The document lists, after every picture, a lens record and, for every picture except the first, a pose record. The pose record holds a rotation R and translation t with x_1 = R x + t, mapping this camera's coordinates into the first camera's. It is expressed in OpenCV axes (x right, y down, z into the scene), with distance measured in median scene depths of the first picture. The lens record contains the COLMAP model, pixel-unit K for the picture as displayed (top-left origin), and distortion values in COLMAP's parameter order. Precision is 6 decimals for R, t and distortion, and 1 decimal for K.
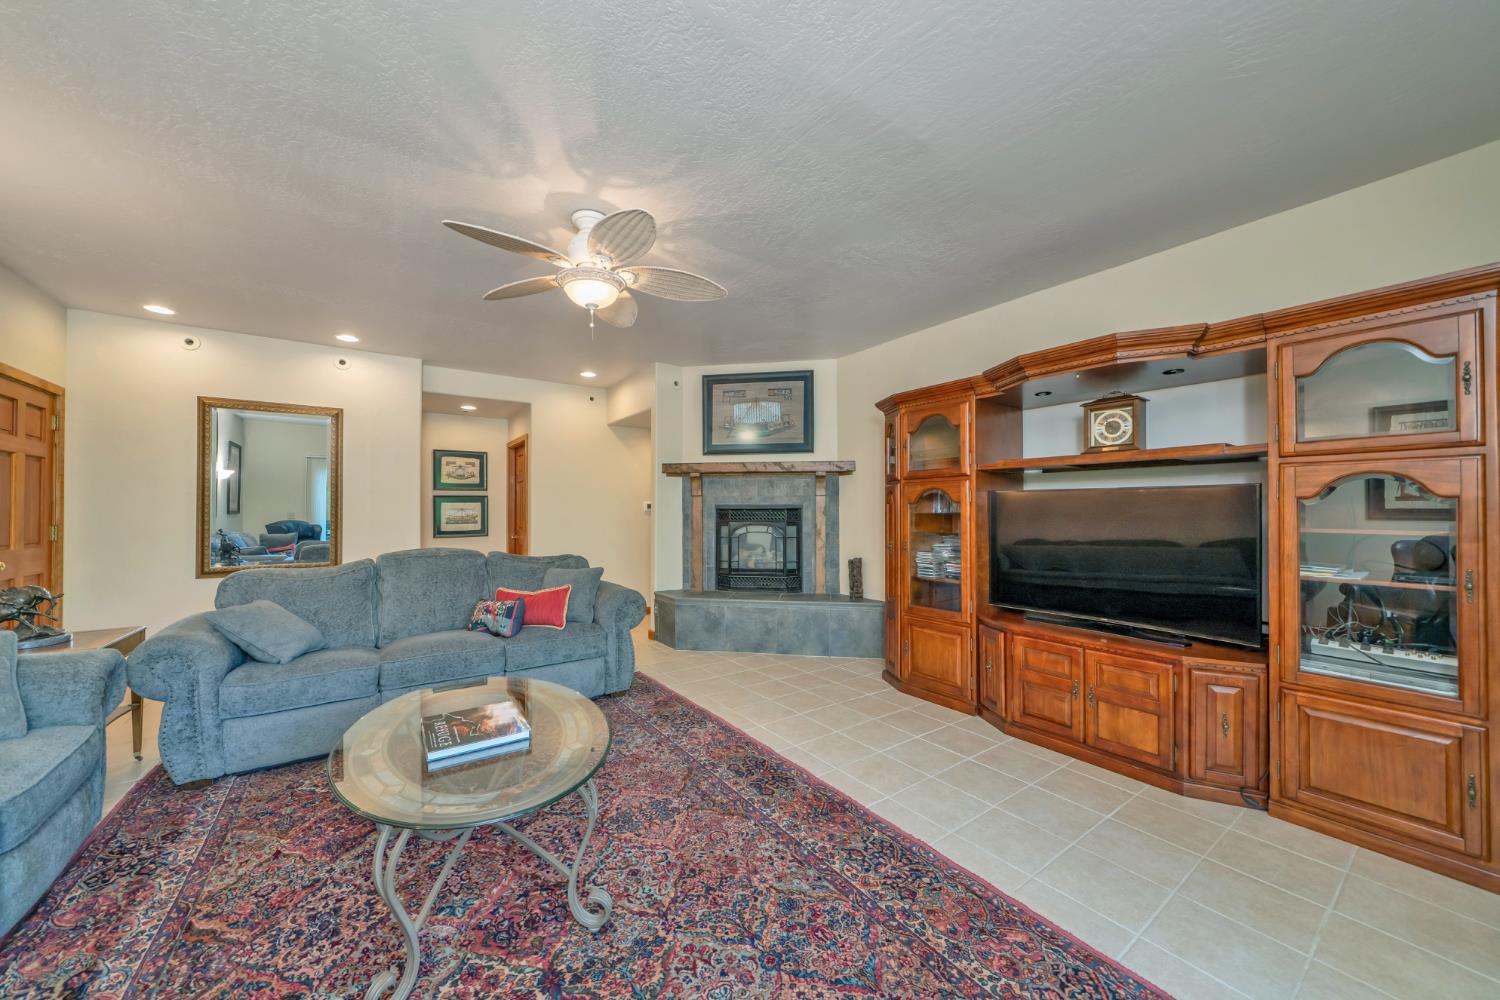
lens RADIAL K [[550.9, 0, 747.2], [0, 550.9, 501.6], [0, 0, 1]] dist [-0.009568, 0.000052]
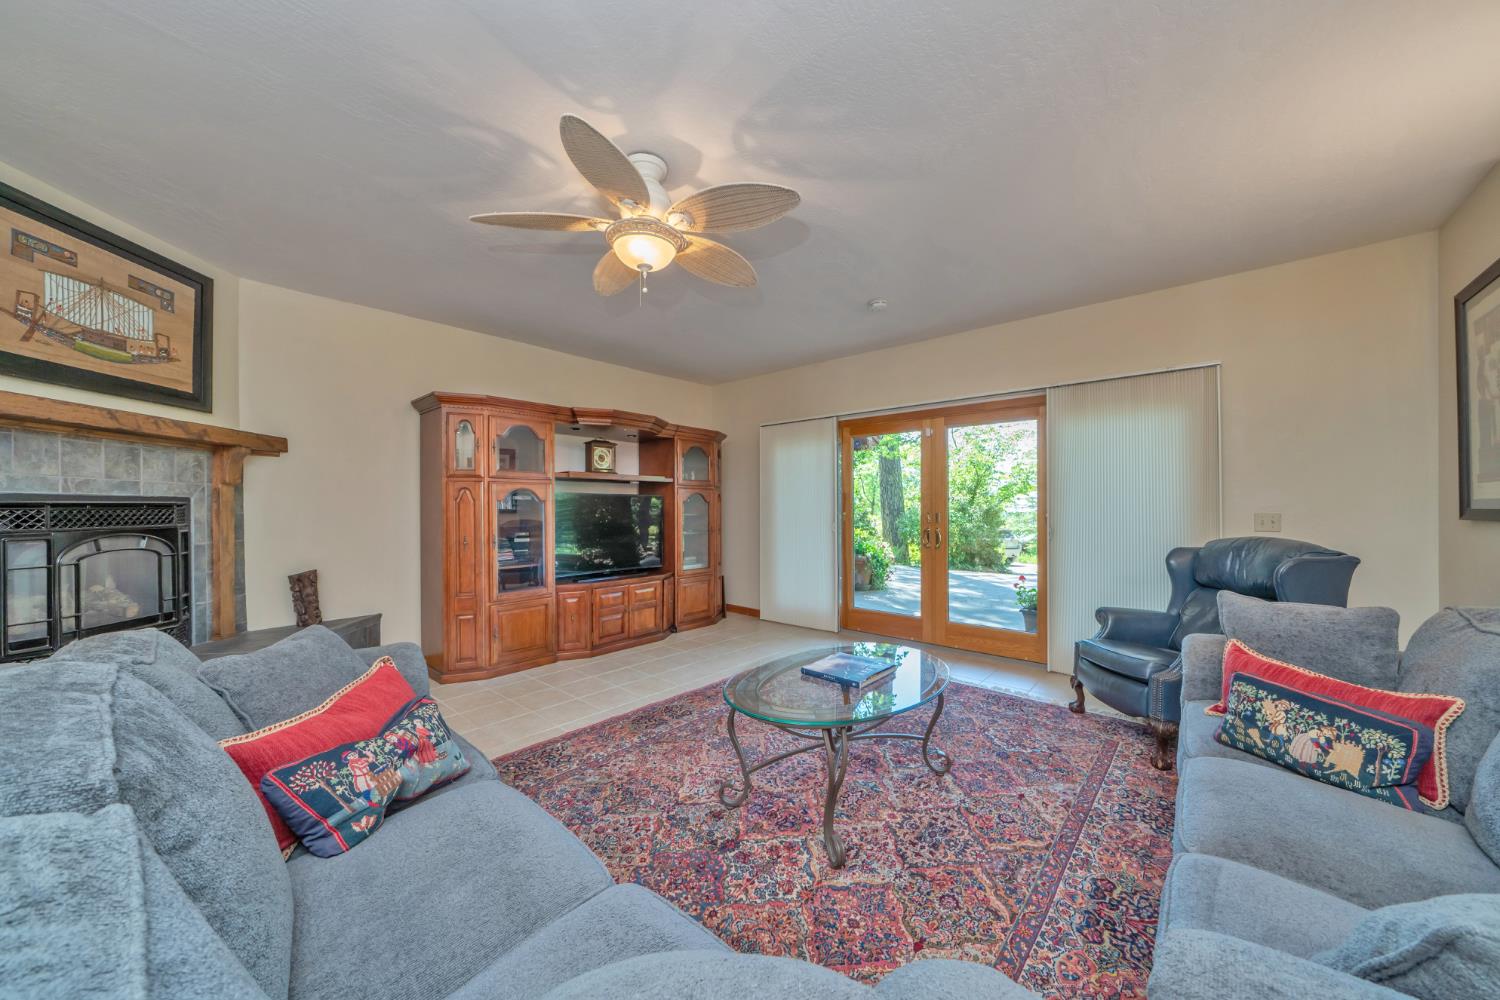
lens RADIAL K [[530.7, 0, 746.9], [0, 530.7, 507.2], [0, 0, 1]] dist [0.010043, 0.000112]
pose [[-0.257641, -0.002375, 0.966238, -1.123258], [-0.017970, 0.999836, -0.002334, 0.012396], [-0.966074, -0.017964, -0.257641, 1.054402]]
